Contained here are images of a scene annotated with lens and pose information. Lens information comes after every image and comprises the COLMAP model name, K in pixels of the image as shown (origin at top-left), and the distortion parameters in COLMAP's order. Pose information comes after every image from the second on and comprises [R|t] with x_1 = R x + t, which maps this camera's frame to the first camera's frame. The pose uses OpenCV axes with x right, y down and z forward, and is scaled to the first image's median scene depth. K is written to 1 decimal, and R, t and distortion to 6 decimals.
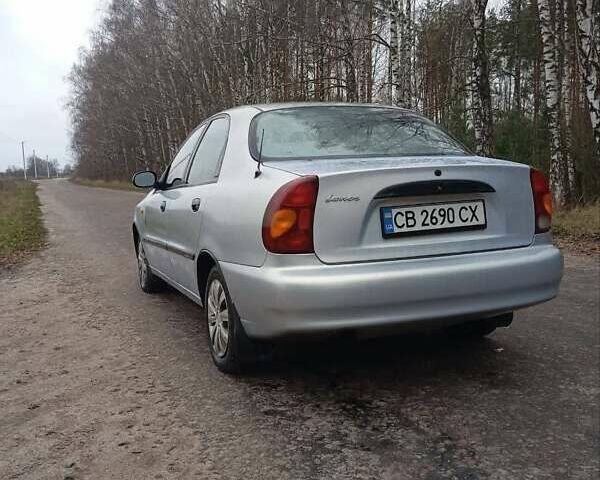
lens RADIAL K [[642.5, 0, 302.7], [0, 642.5, 248.8], [0, 0, 1]] dist [0.121645, -0.240419]
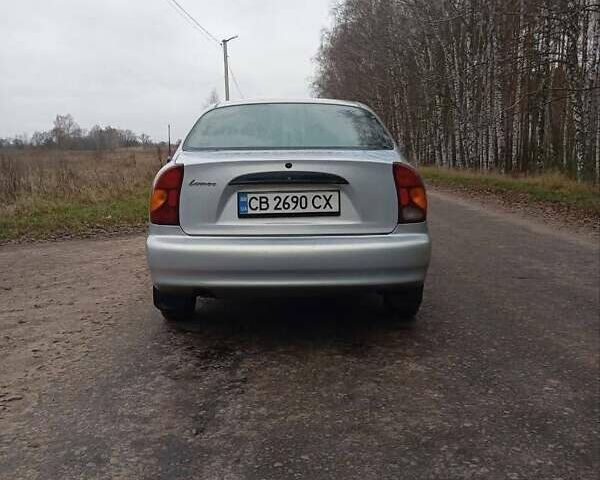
lens RADIAL K [[642.5, 0, 302.7], [0, 642.5, 248.8], [0, 0, 1]] dist [0.121645, -0.240419]
pose [[0.930777, 0.080508, -0.356611, 0.658690], [-0.067873, 0.996547, 0.047826, -0.023523], [0.359230, -0.020311, 0.933028, -0.090349]]
